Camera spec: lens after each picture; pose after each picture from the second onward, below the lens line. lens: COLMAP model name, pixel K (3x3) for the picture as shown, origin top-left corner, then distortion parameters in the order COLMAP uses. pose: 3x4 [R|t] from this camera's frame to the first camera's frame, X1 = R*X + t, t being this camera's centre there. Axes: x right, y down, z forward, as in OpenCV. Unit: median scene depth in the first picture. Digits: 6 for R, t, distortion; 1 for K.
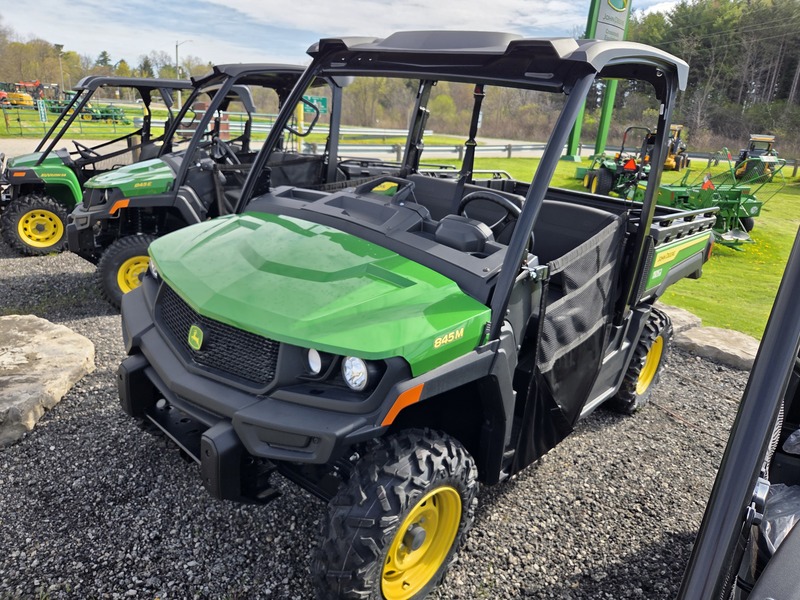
lens RADIAL K [[538.8, 0, 400.3], [0, 538.8, 296.5], [0, 0, 1]] dist [0.058611, -0.046785]
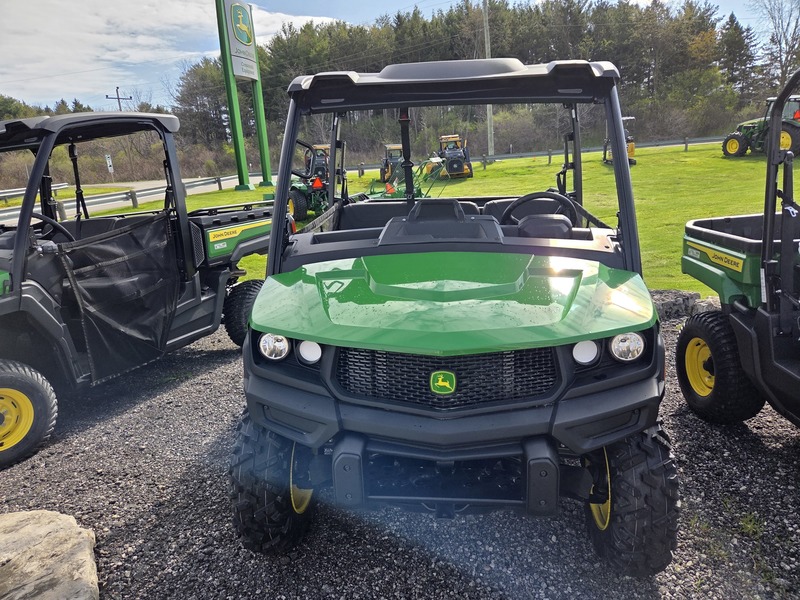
lens RADIAL K [[538.8, 0, 400.3], [0, 538.8, 296.5], [0, 0, 1]] dist [0.058611, -0.046785]
pose [[0.792654, -0.271620, 0.545822, -0.406965], [0.300309, 0.953078, 0.038170, -0.057270], [-0.530579, 0.133659, 0.837031, 0.101653]]
